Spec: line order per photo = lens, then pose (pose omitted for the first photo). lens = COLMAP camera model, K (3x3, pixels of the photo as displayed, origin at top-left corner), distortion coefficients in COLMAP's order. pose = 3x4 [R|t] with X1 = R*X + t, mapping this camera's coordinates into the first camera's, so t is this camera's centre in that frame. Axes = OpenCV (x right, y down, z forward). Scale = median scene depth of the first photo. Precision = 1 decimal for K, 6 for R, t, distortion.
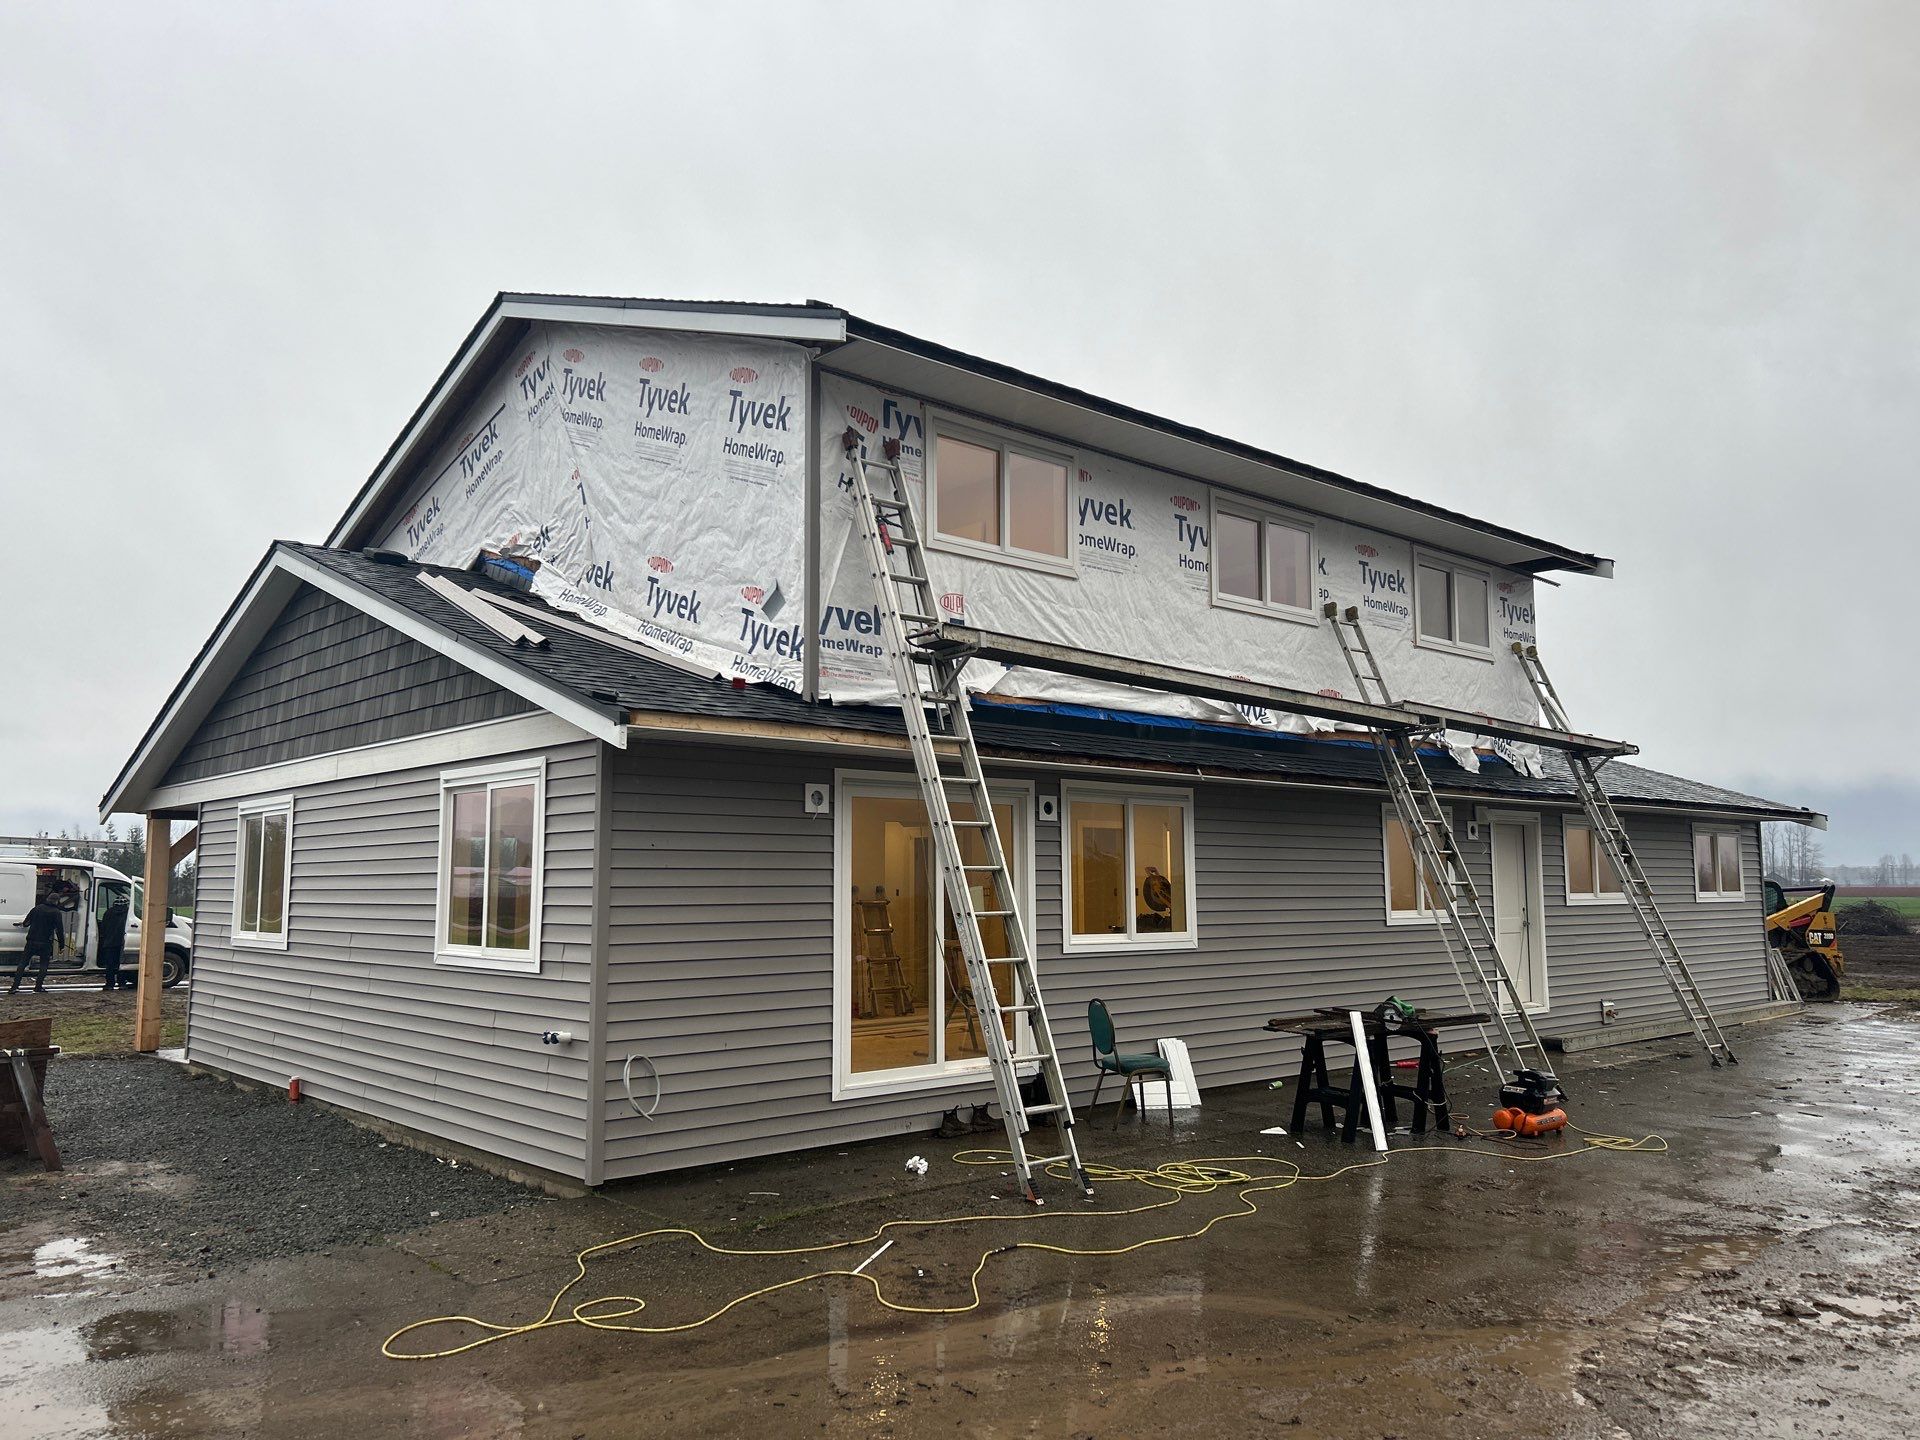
lens RADIAL K [[1437.4, 0, 960.1], [0, 1437.4, 740.5], [0, 0, 1]] dist [0.031380, -0.031382]
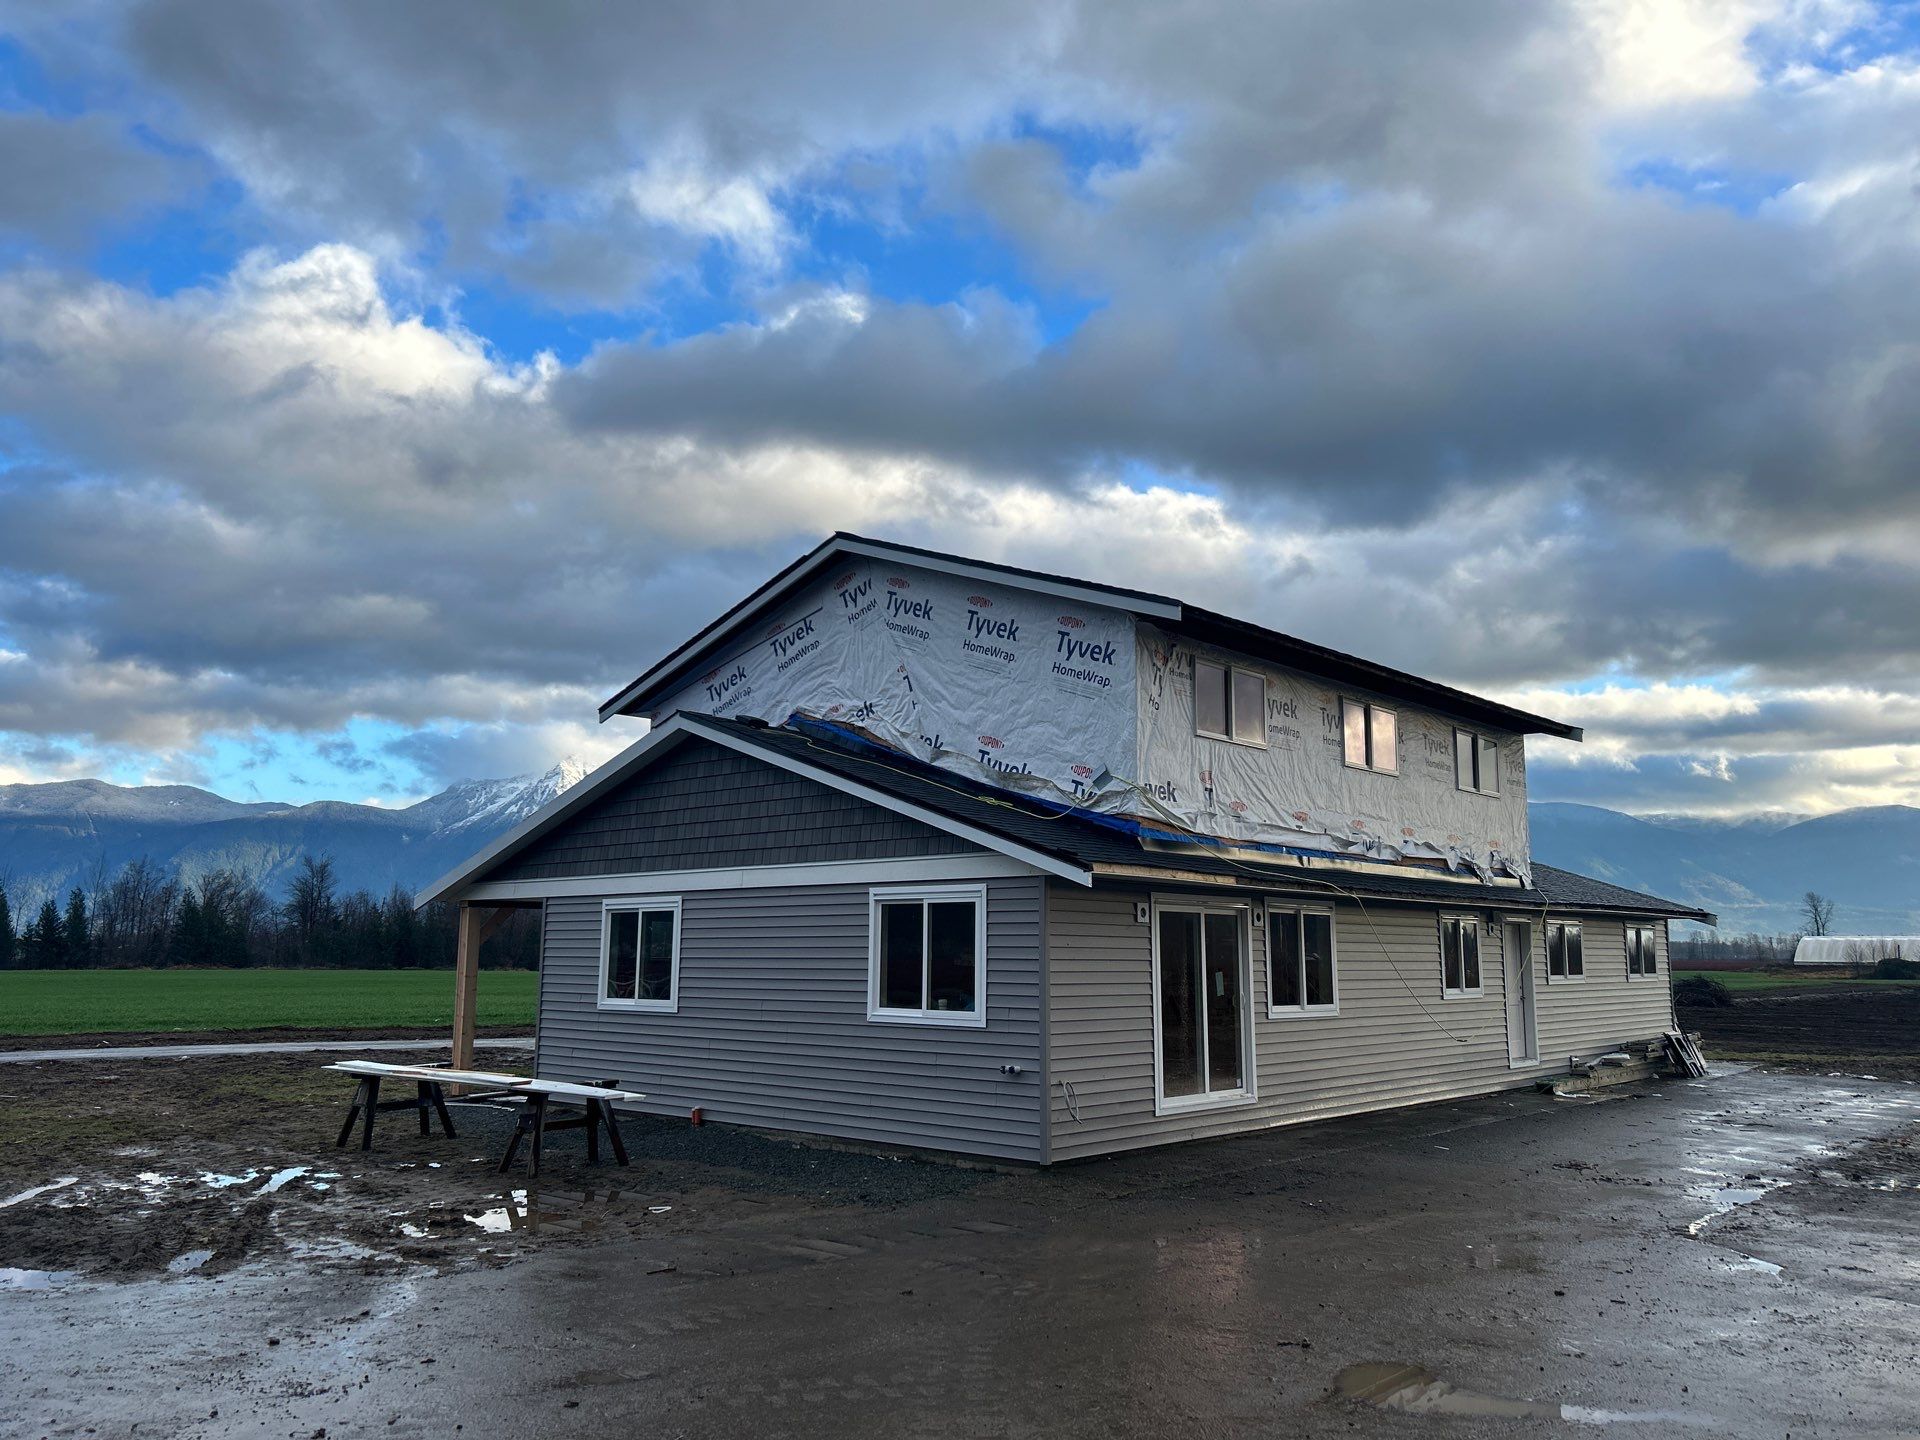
lens RADIAL K [[1437.4, 0, 958.5], [0, 1437.4, 703.2], [0, 0, 1]] dist [0.031380, -0.031382]
pose [[0.996444, 0.025585, 0.080283, -0.354710], [-0.019438, 0.996886, -0.076429, -0.050451], [-0.081988, 0.074597, 0.993838, -0.424425]]
